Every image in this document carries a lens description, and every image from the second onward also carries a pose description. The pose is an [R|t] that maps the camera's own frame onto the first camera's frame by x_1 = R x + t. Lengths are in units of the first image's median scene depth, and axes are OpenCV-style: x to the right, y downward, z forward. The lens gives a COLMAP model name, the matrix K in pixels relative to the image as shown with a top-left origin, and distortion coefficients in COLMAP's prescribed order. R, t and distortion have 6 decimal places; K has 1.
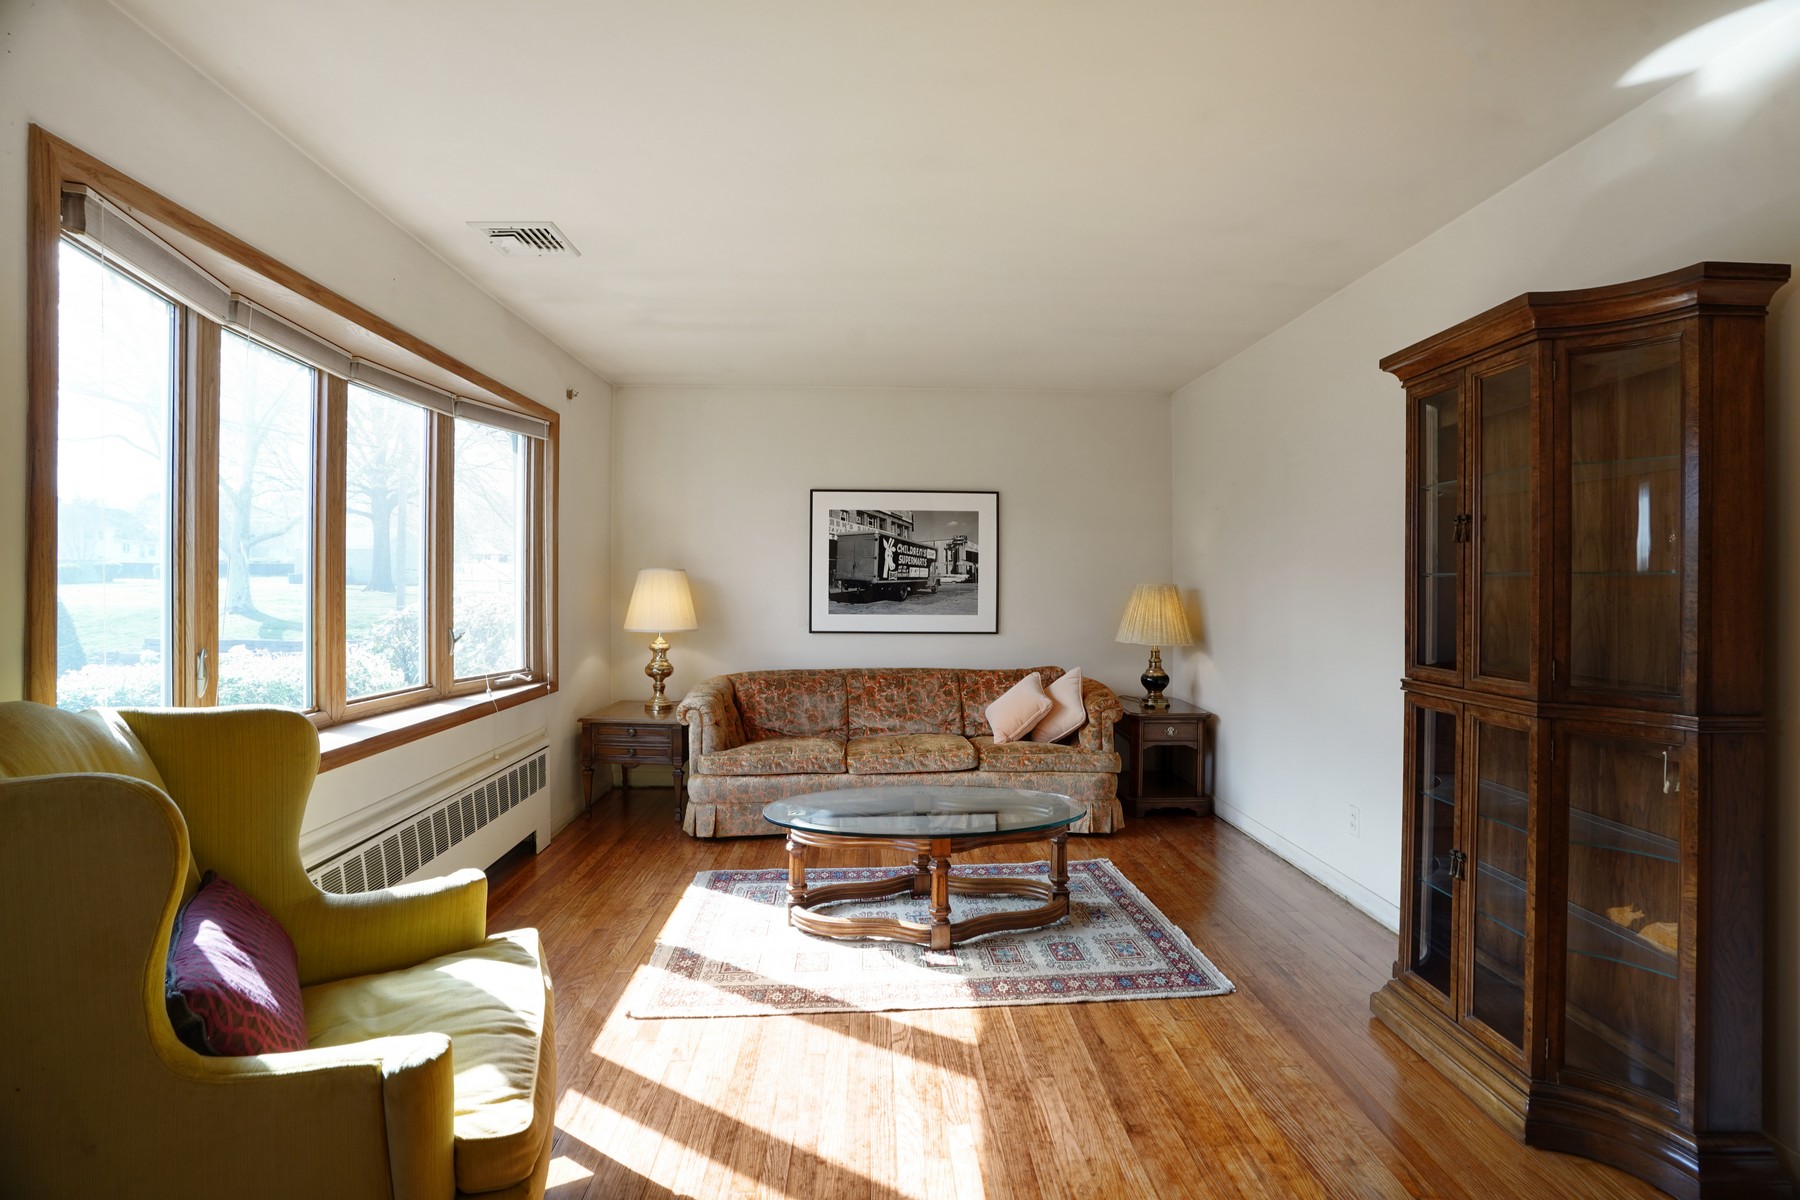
lens RADIAL K [[836.9, 0, 898.4], [0, 836.9, 593.8], [0, 0, 1]] dist [-0.032023, 0.001543]
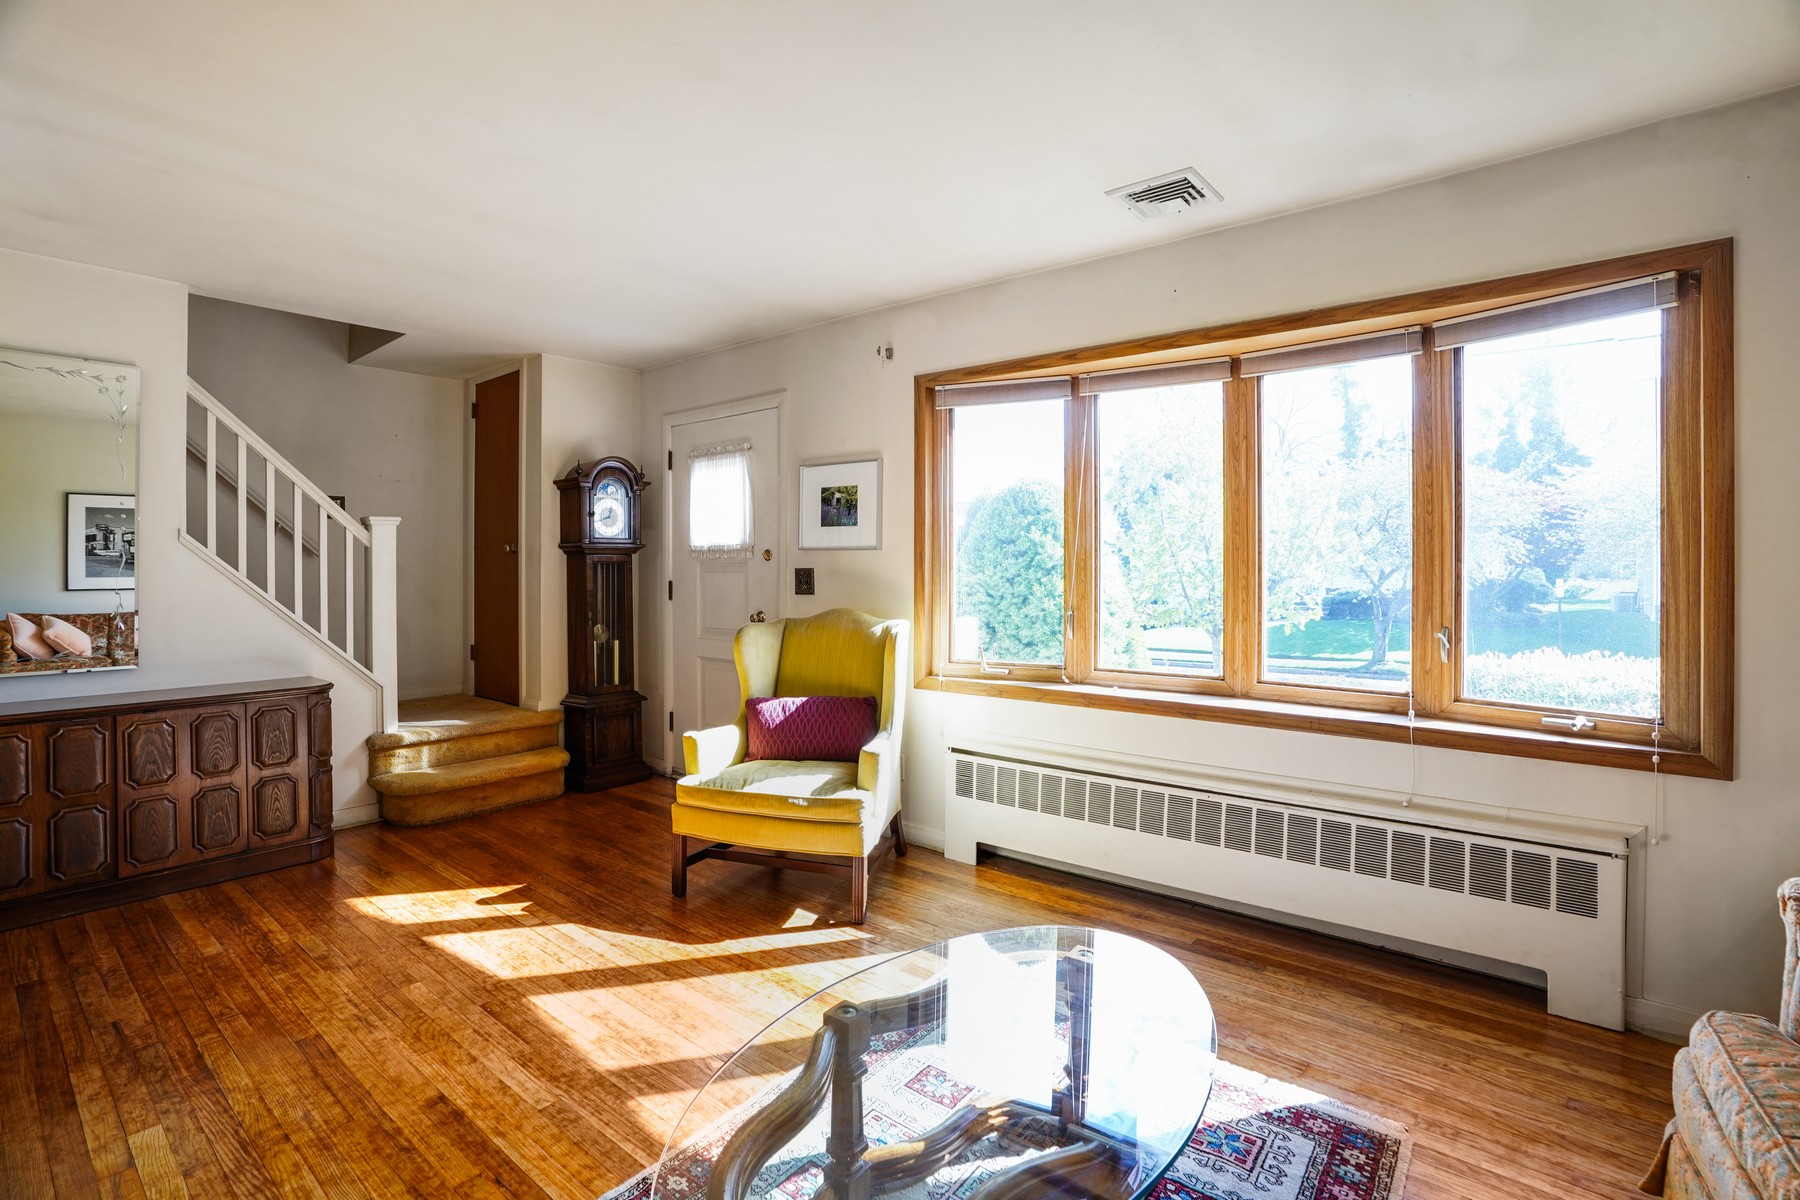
lens RADIAL K [[836.9, 0, 895.0], [0, 836.9, 588.6], [0, 0, 1]] dist [-0.032023, 0.001543]
pose [[-0.671416, 0.000207, -0.741080, 0.587858], [-0.010271, 0.999901, 0.009584, 0.001569], [0.741009, 0.014047, -0.671348, 1.873579]]
